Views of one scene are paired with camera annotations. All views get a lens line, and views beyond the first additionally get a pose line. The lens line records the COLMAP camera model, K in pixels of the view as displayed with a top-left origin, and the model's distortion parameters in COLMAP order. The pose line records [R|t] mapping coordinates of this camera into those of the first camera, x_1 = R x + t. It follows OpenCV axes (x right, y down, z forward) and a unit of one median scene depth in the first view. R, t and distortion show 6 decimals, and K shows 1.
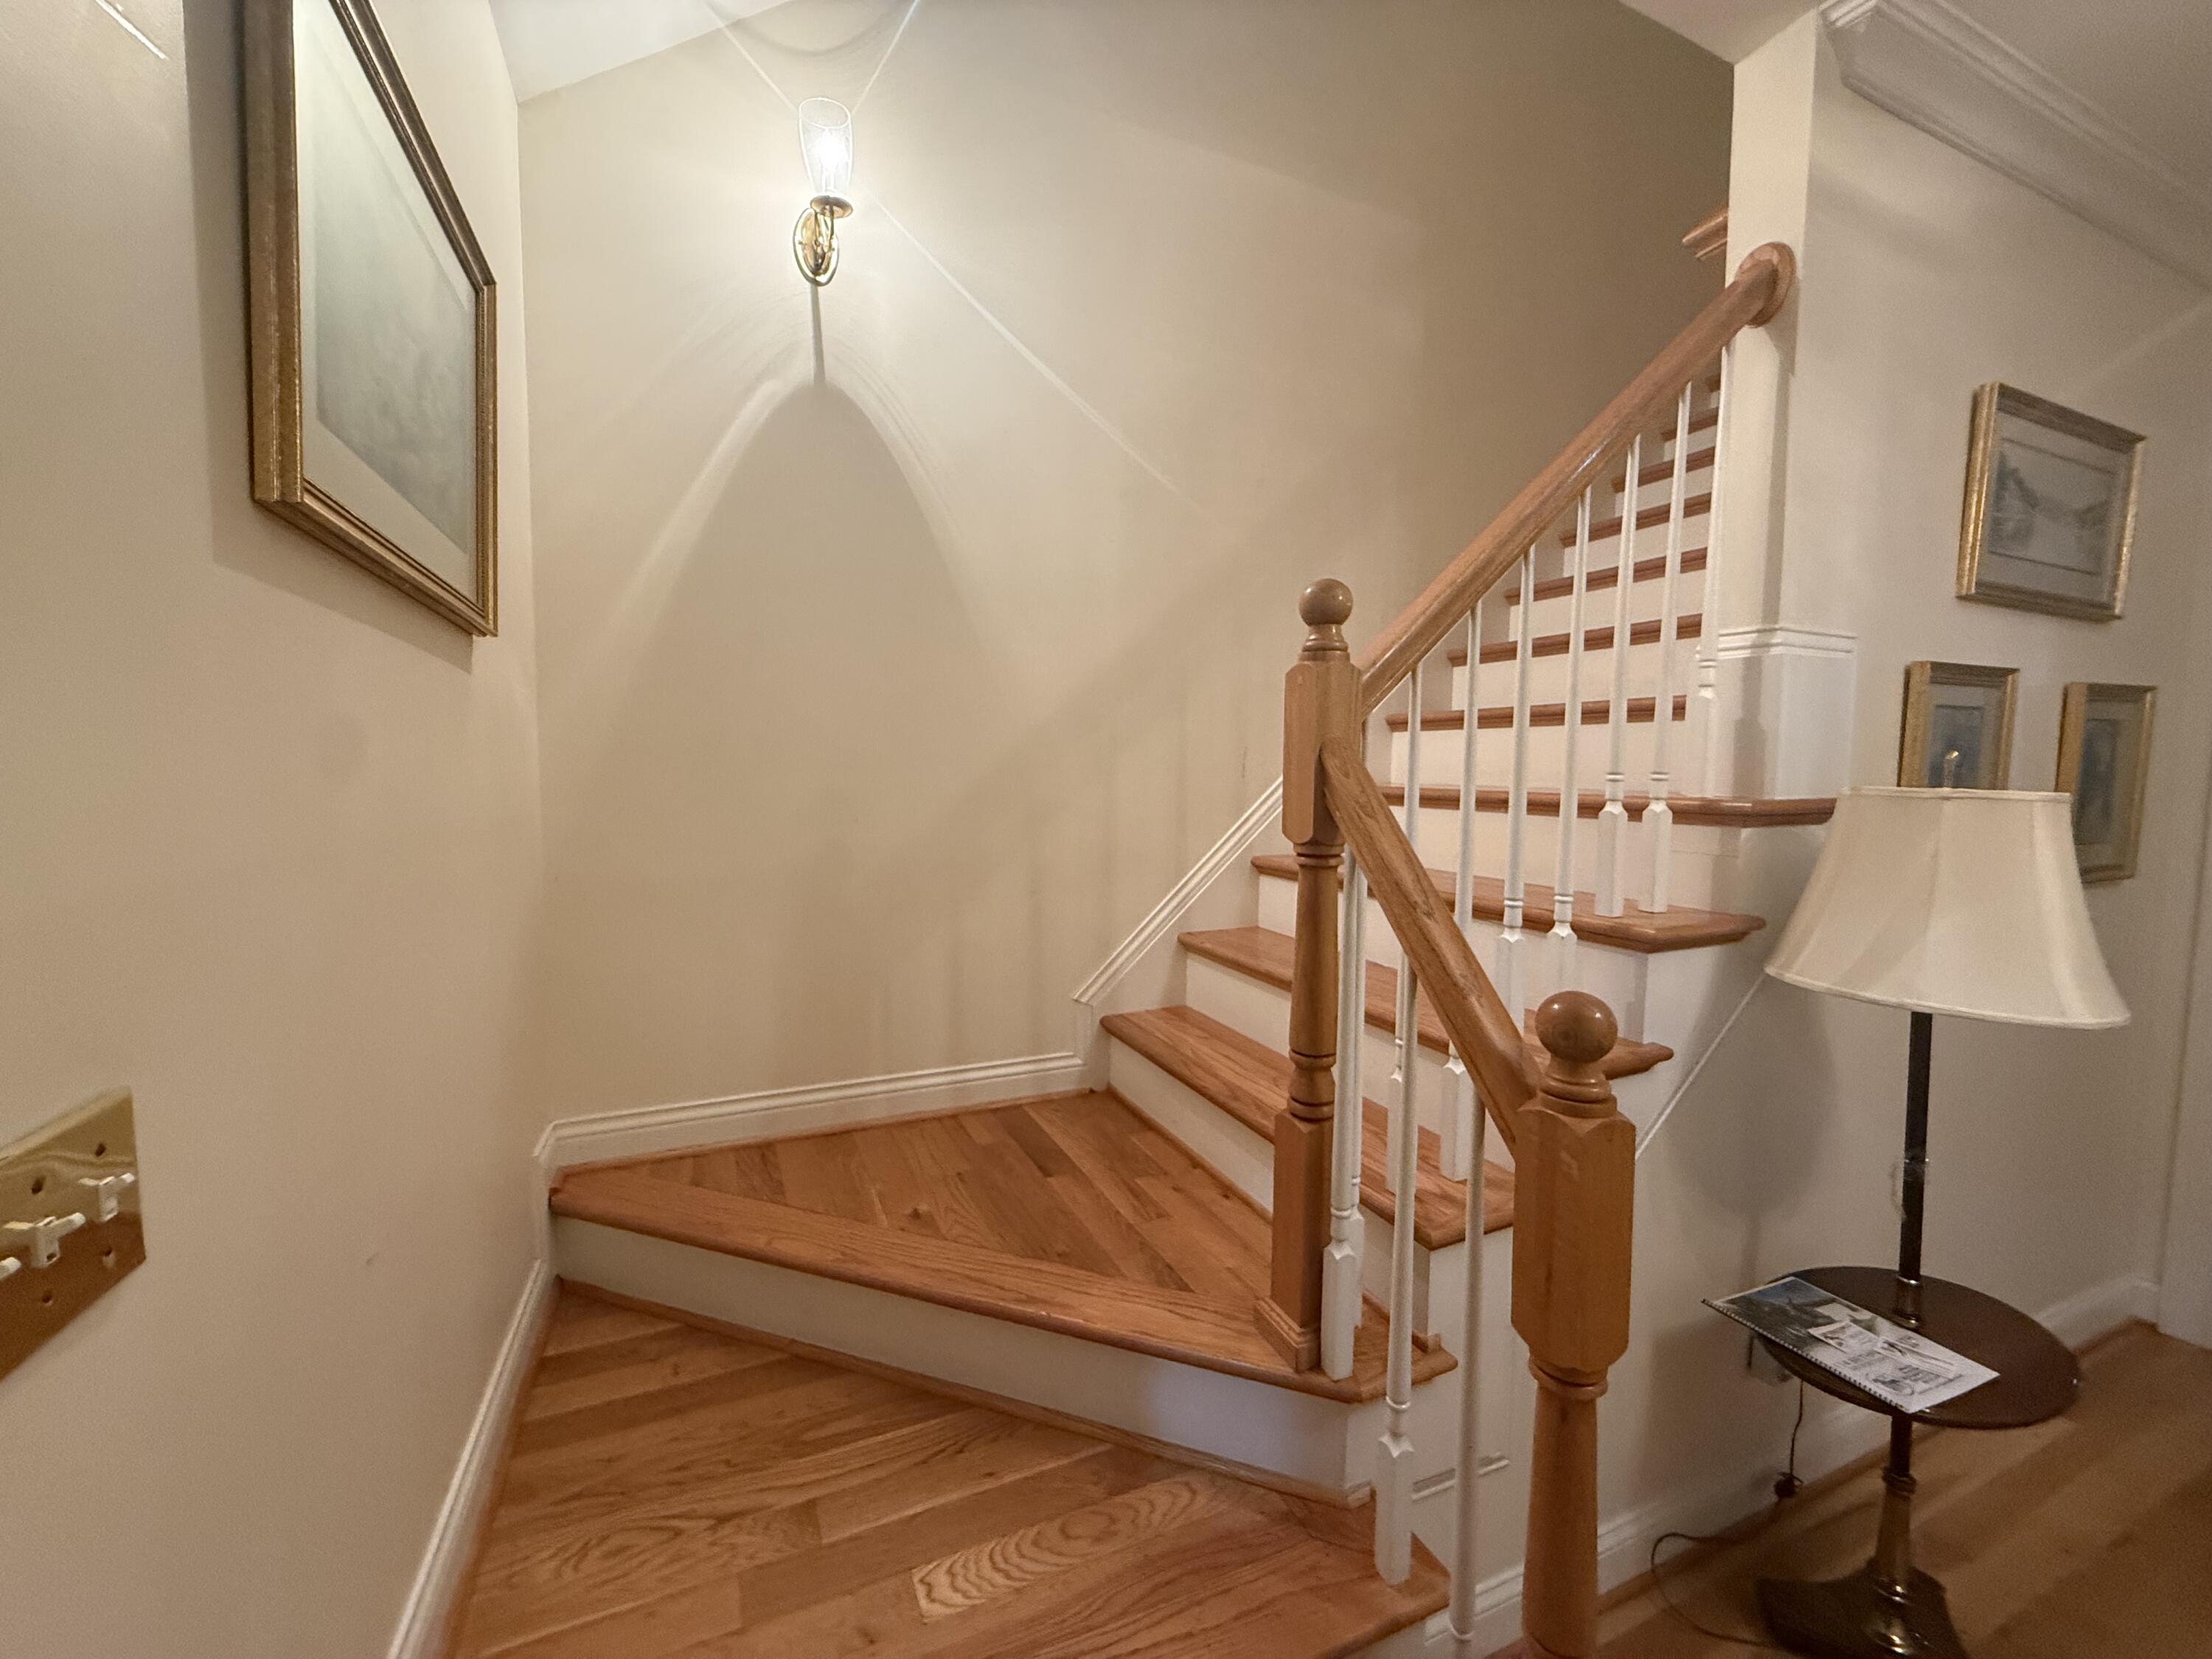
lens RADIAL K [[882.5, 0, 1104.1], [0, 882.5, 832.2], [0, 0, 1]] dist [-0.001134, 0.001035]
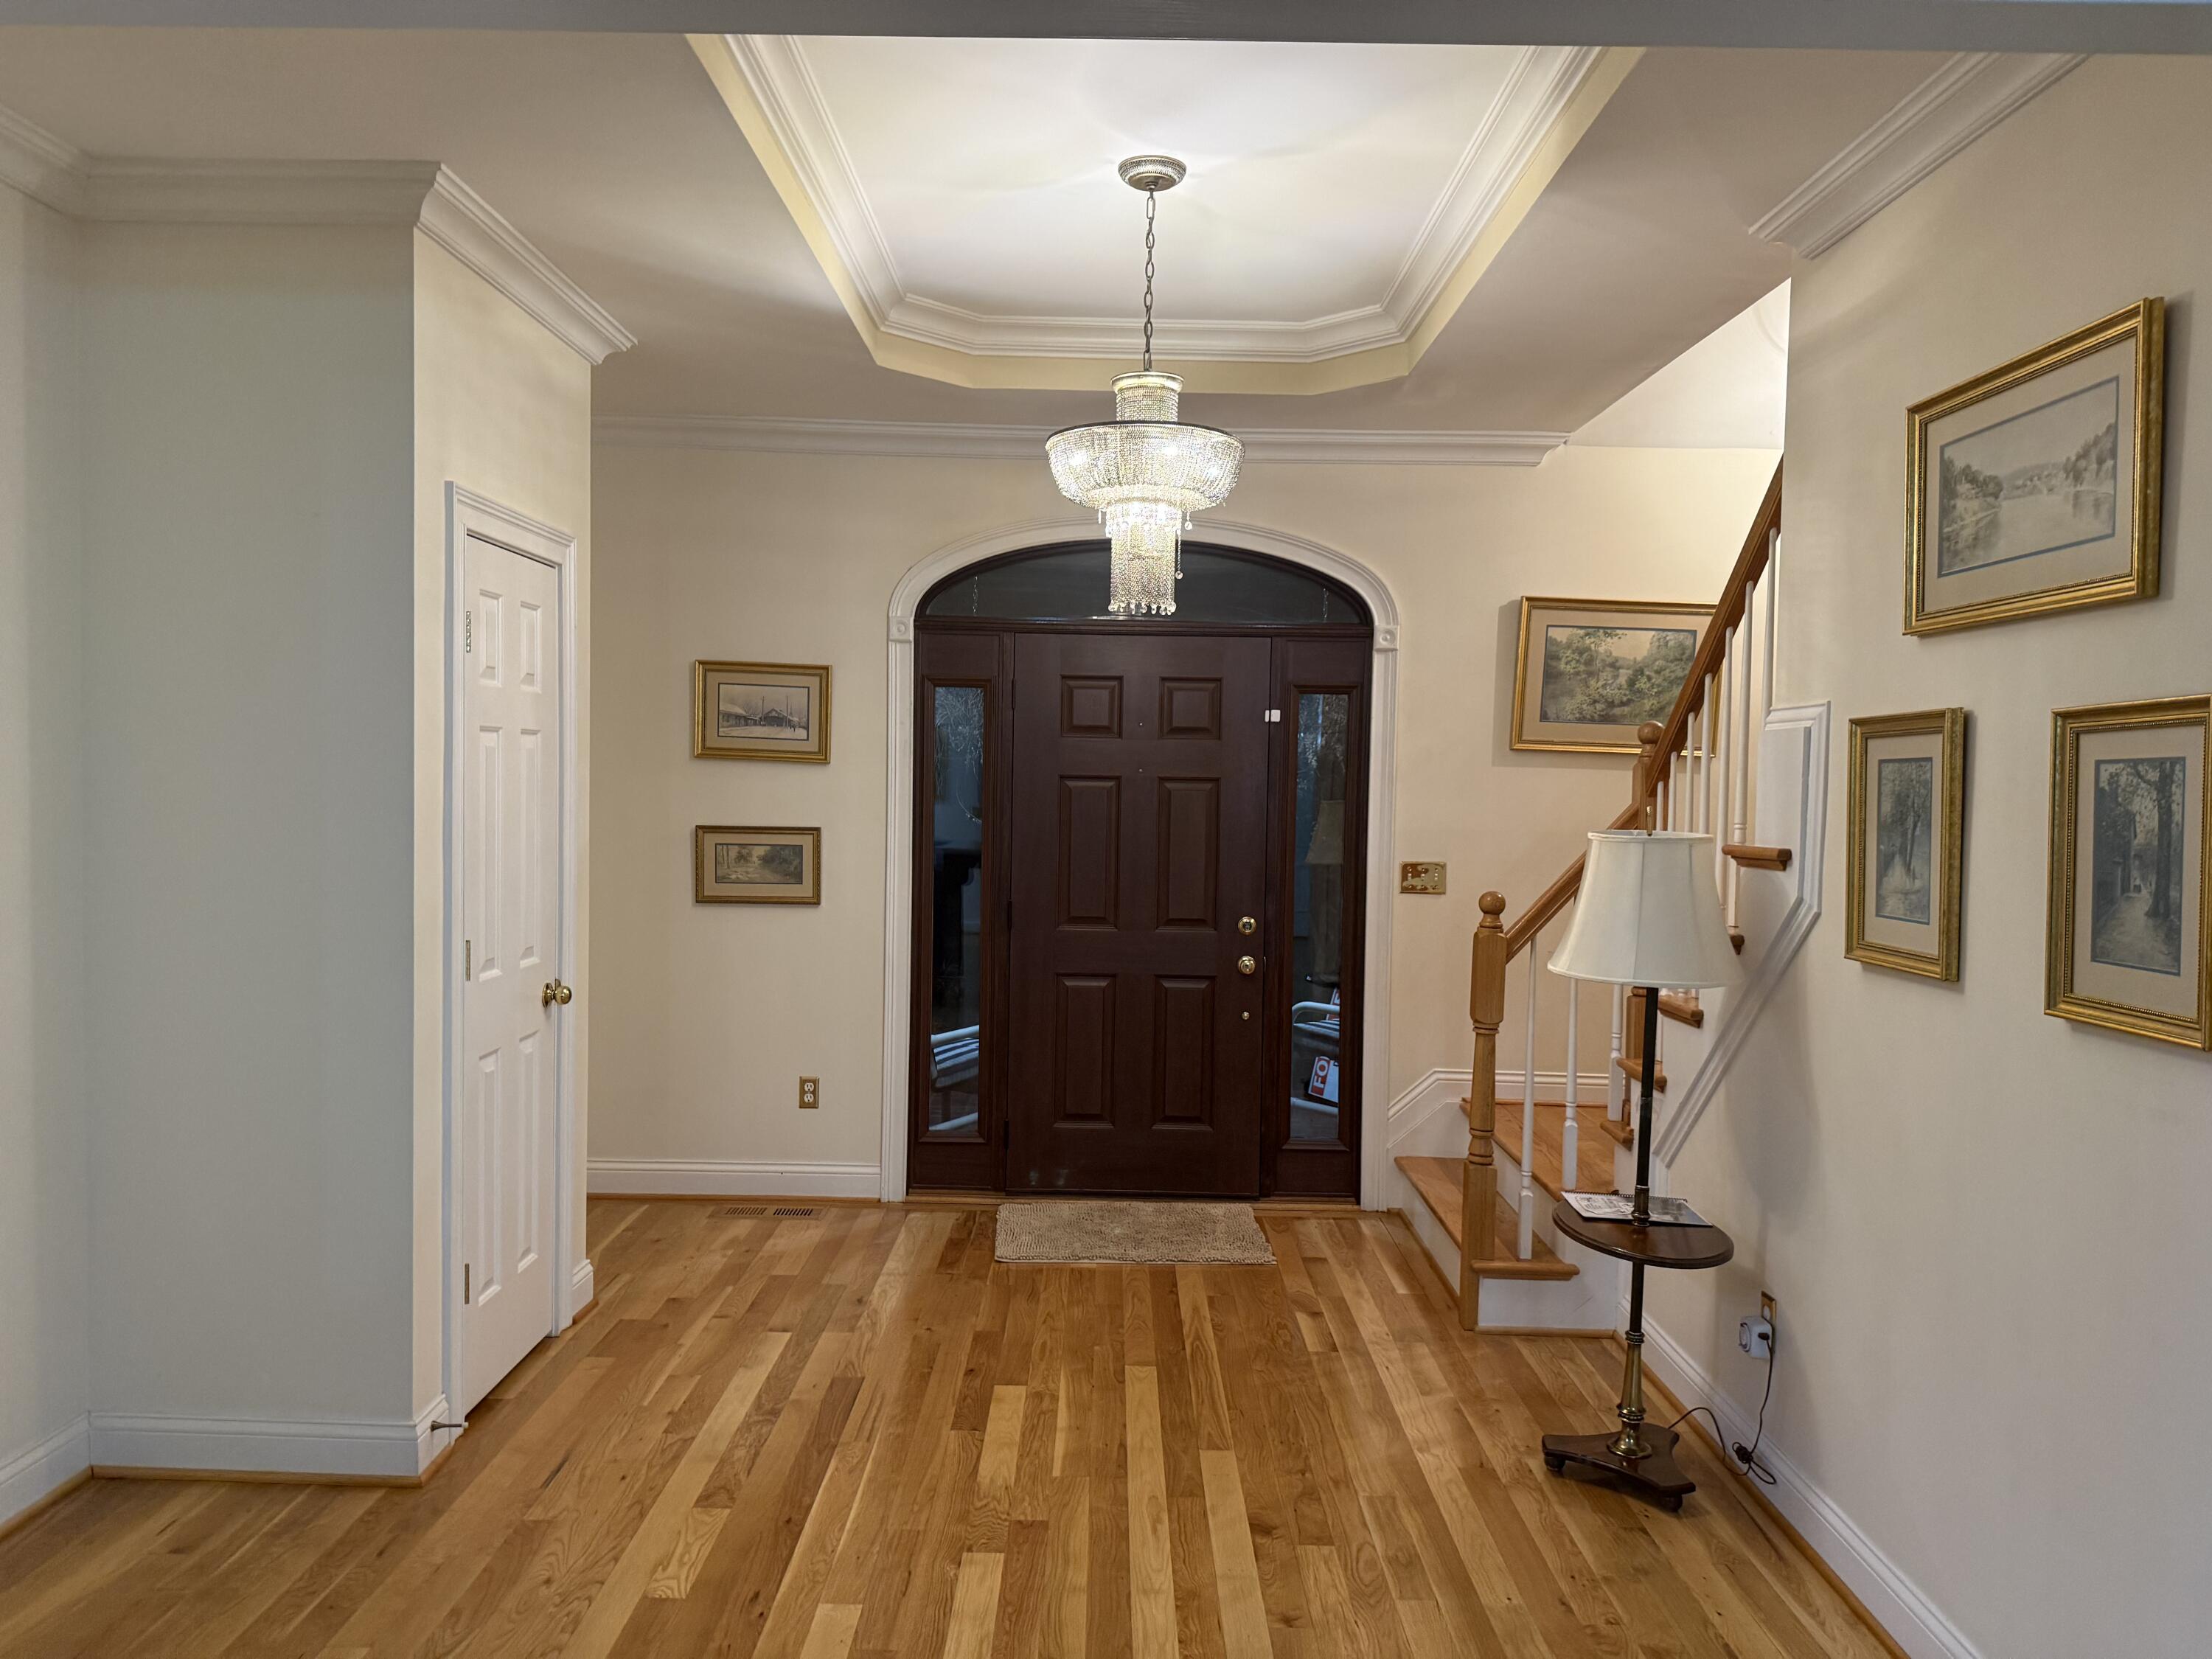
lens RADIAL K [[1544.9, 0, 1096.4], [0, 1544.9, 839.3], [0, 0, 1]] dist [0.063374, -0.070771]
pose [[-0.419269, 0.027468, -0.907446, 2.727342], [-0.077684, 0.994791, 0.066004, -0.101523], [0.904532, 0.098167, -0.414951, 0.922228]]
